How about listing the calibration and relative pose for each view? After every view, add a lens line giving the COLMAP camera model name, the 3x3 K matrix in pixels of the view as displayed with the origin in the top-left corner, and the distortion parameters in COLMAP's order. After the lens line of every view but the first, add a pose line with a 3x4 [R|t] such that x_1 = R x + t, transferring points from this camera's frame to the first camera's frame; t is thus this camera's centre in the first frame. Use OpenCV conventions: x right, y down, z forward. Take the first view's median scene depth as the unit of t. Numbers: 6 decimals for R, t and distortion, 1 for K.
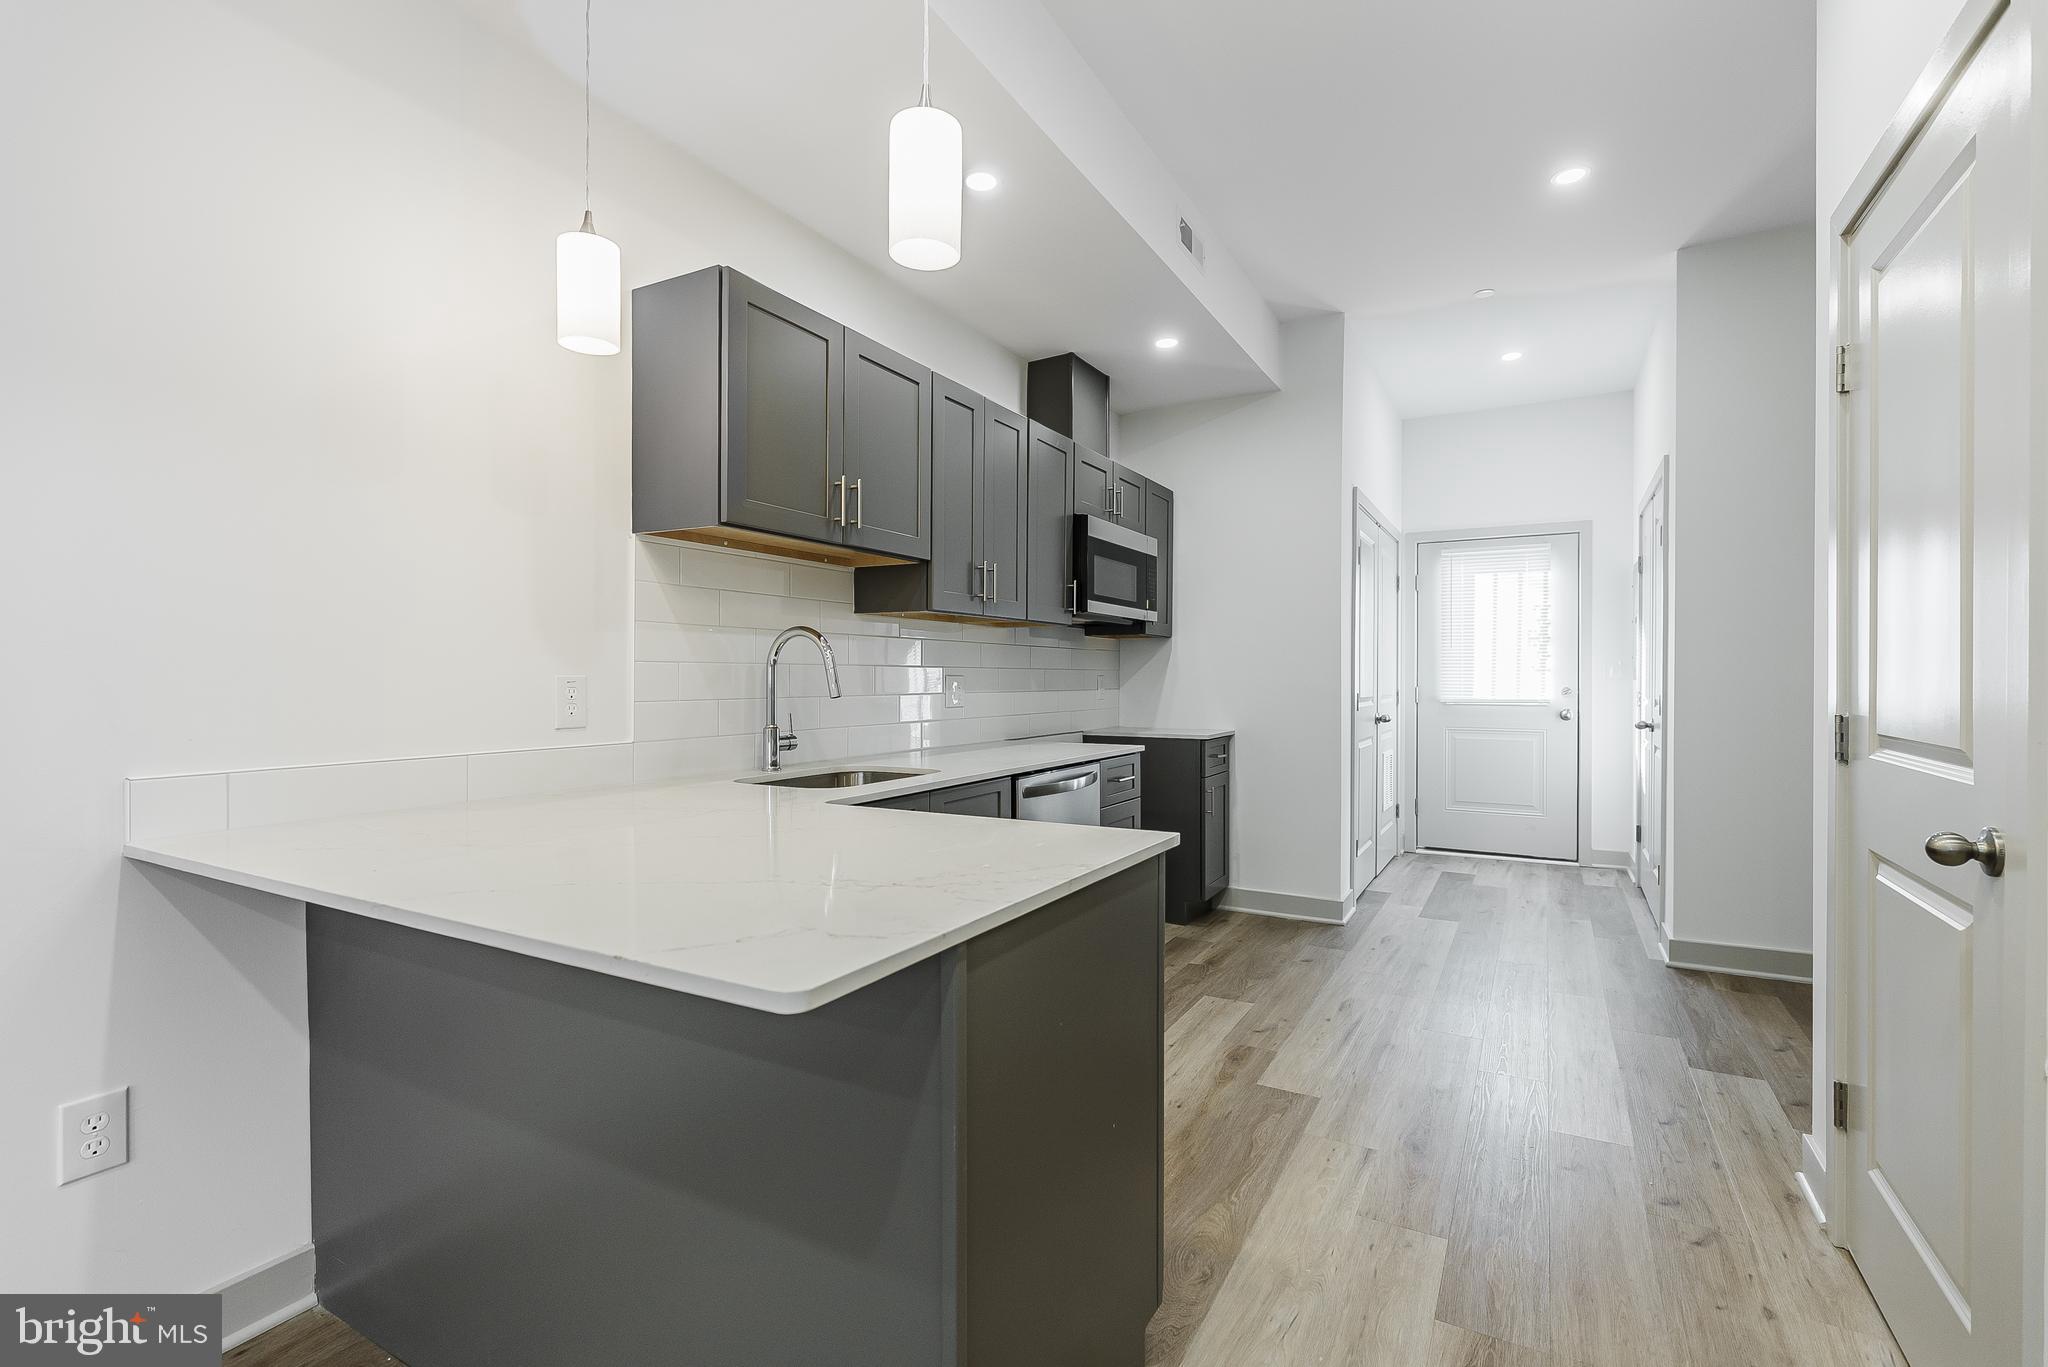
lens RADIAL K [[925.2, 0, 1017.1], [0, 925.2, 679.3], [0, 0, 1]] dist [0.000764, 0.000213]
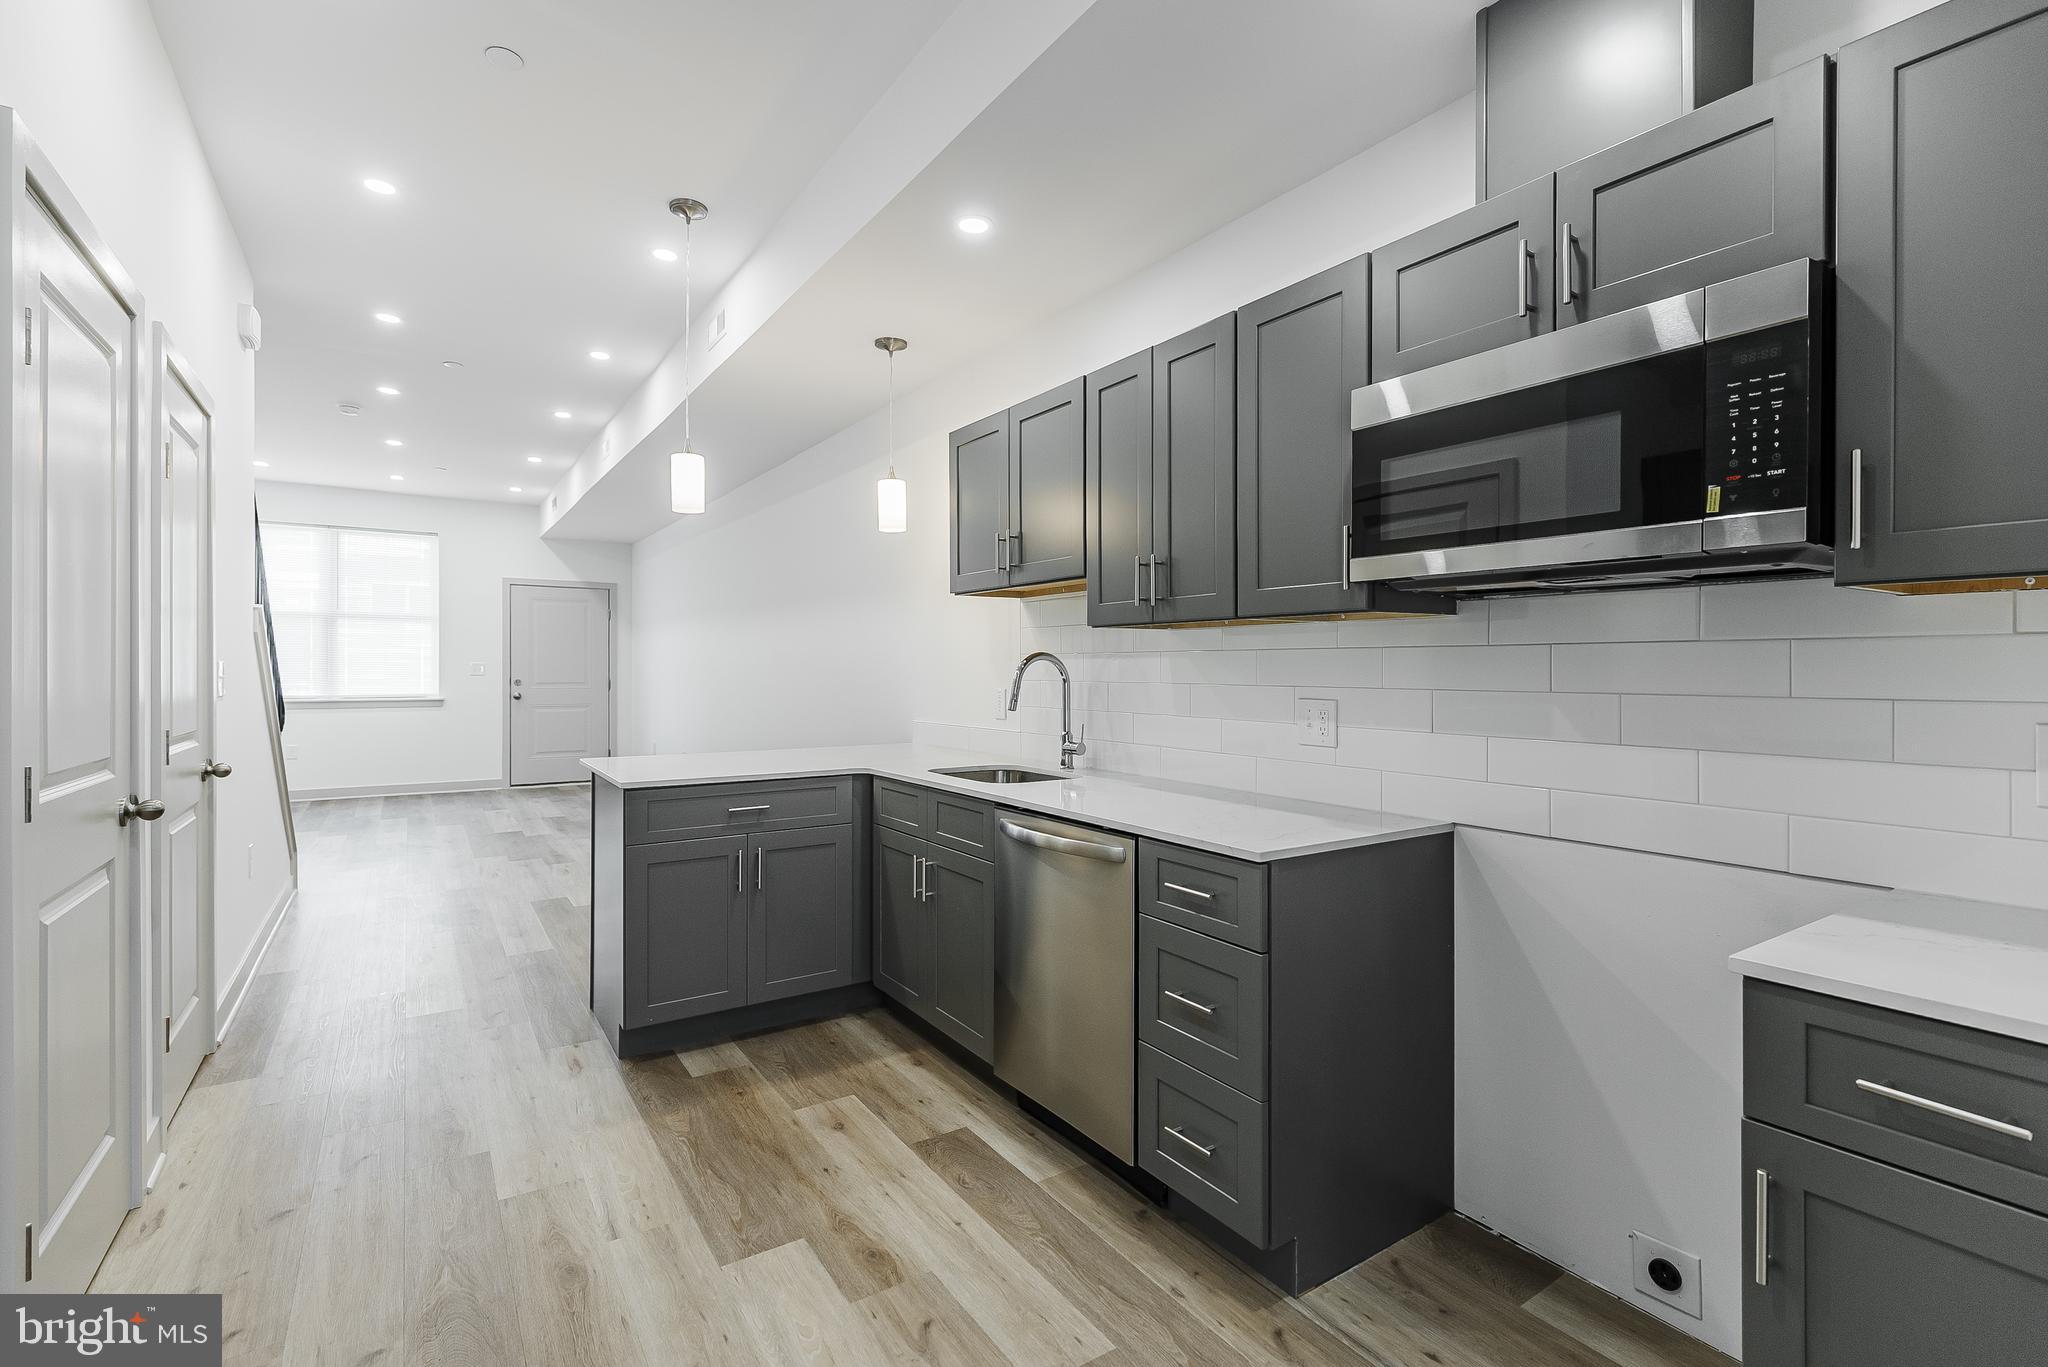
lens RADIAL K [[925.2, 0, 1029.2], [0, 925.2, 674.0], [0, 0, 1]] dist [0.000764, 0.000213]
pose [[-0.443577, 0.004169, -0.896226, 0.949836], [-0.004256, 0.999968, 0.006758, -0.038963], [0.896226, 0.006812, -0.443545, 1.660694]]
